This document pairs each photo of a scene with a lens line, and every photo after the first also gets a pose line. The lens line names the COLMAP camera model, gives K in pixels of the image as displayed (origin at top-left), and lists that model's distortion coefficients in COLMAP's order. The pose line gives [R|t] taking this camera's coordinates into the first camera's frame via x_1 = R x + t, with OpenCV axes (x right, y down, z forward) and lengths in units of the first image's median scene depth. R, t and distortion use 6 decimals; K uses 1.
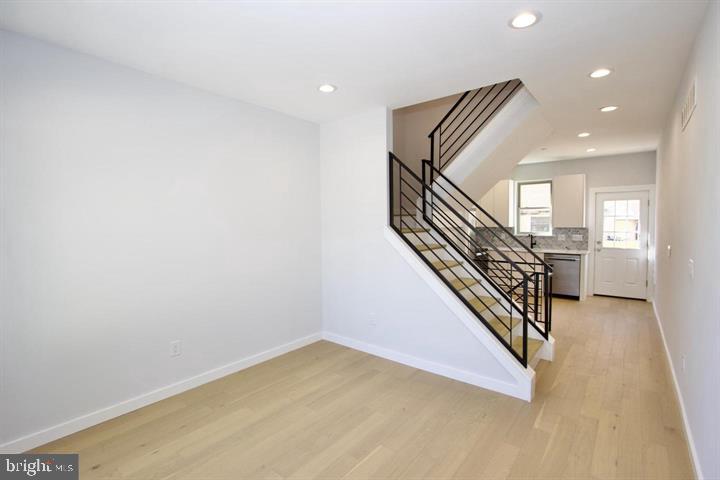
lens RADIAL K [[333.3, 0, 360.0], [0, 333.3, 240.0], [0, 0, 1]] dist [-0.017474, -0.000095]
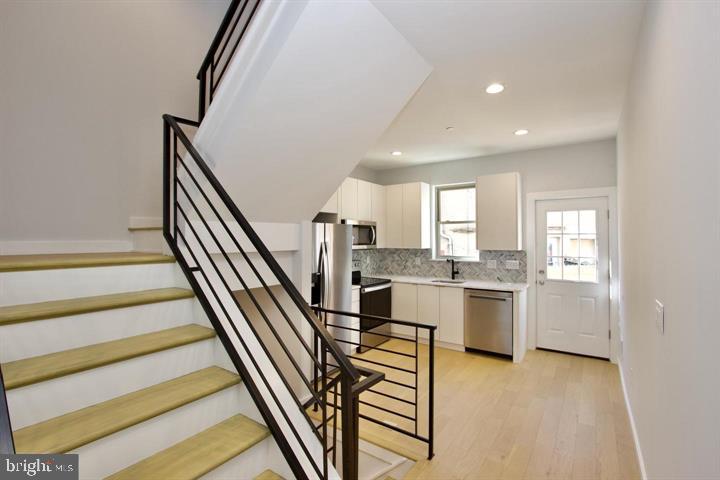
lens RADIAL K [[333.3, 0, 360.0], [0, 333.3, 240.0], [0, 0, 1]] dist [-0.017474, -0.000095]
pose [[0.997119, 0.004563, 0.075710, 0.296334], [-0.000726, 0.998717, -0.050630, -0.023864], [-0.075844, 0.050430, 0.995844, 0.340601]]
